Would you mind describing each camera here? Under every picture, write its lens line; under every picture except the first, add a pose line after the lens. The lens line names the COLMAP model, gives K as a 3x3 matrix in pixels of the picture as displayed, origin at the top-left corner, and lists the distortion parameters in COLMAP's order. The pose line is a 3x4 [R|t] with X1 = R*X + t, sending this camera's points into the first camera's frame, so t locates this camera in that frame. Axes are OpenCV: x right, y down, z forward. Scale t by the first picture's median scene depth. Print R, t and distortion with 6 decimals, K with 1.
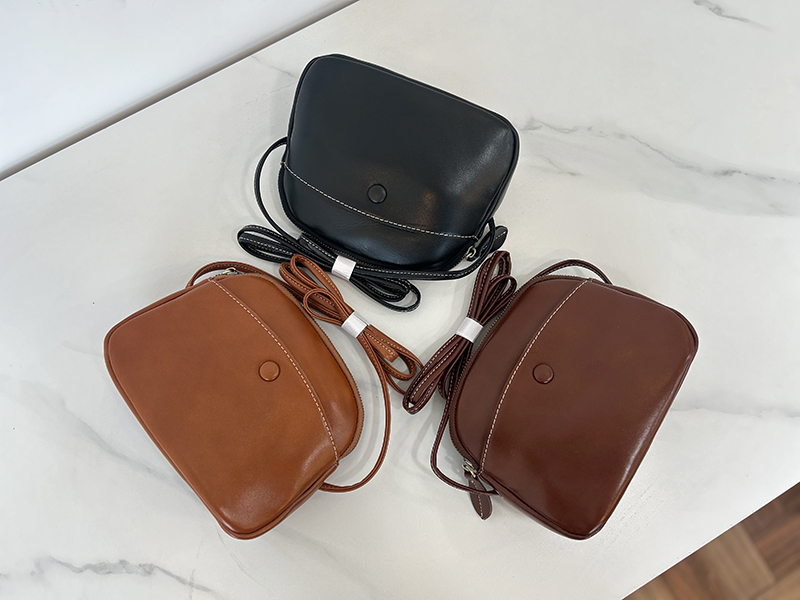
lens RADIAL K [[597.9, 0, 400.0], [0, 597.9, 300.0], [0, 0, 1]] dist [0.074360, -0.112113]
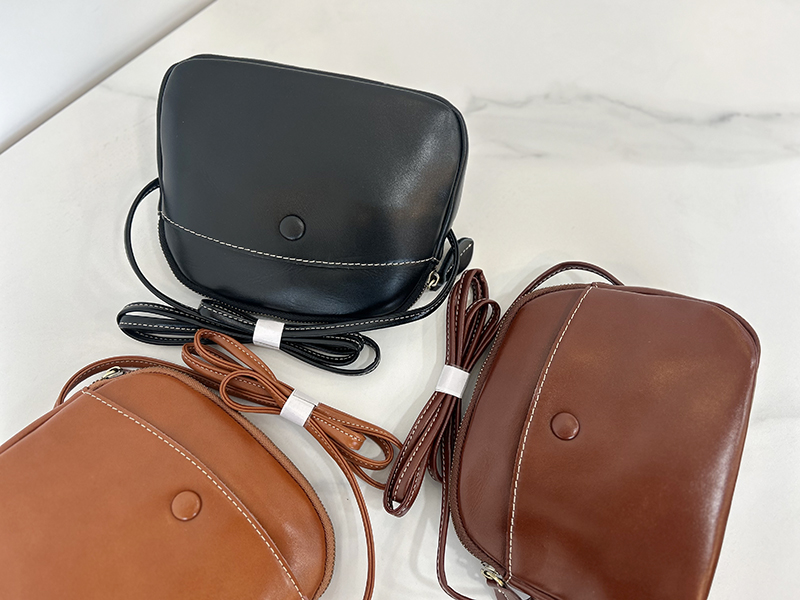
lens RADIAL K [[597.9, 0, 400.0], [0, 597.9, 300.0], [0, 0, 1]] dist [0.074360, -0.112113]
pose [[0.978025, -0.200524, 0.057074, 0.030327], [0.202815, 0.978495, -0.037610, -0.035038], [-0.048305, 0.048359, 0.997661, 0.256001]]
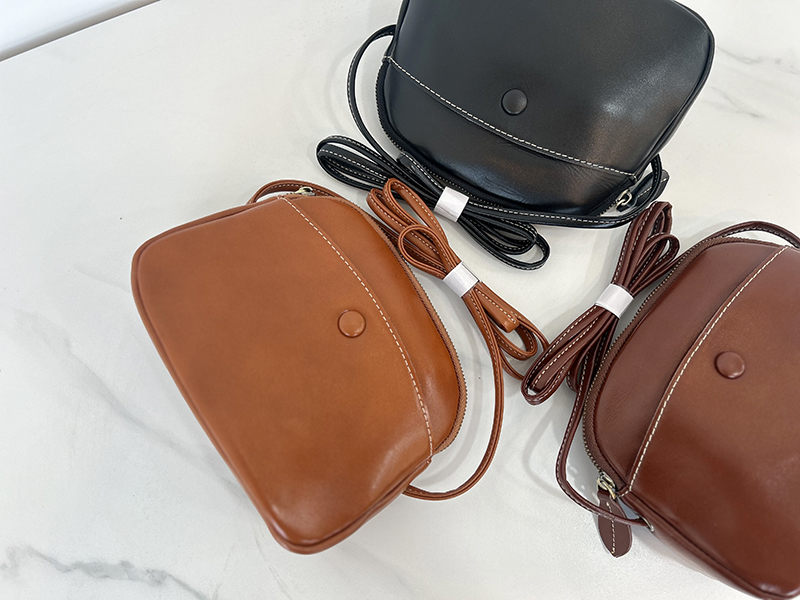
lens RADIAL K [[597.9, 0, 400.0], [0, 597.9, 300.0], [0, 0, 1]] dist [0.074360, -0.112113]
pose [[0.995112, 0.097469, -0.015874, -0.137452], [-0.097689, 0.995122, -0.013716, 0.085481], [0.014459, 0.015200, 0.999780, 0.249598]]
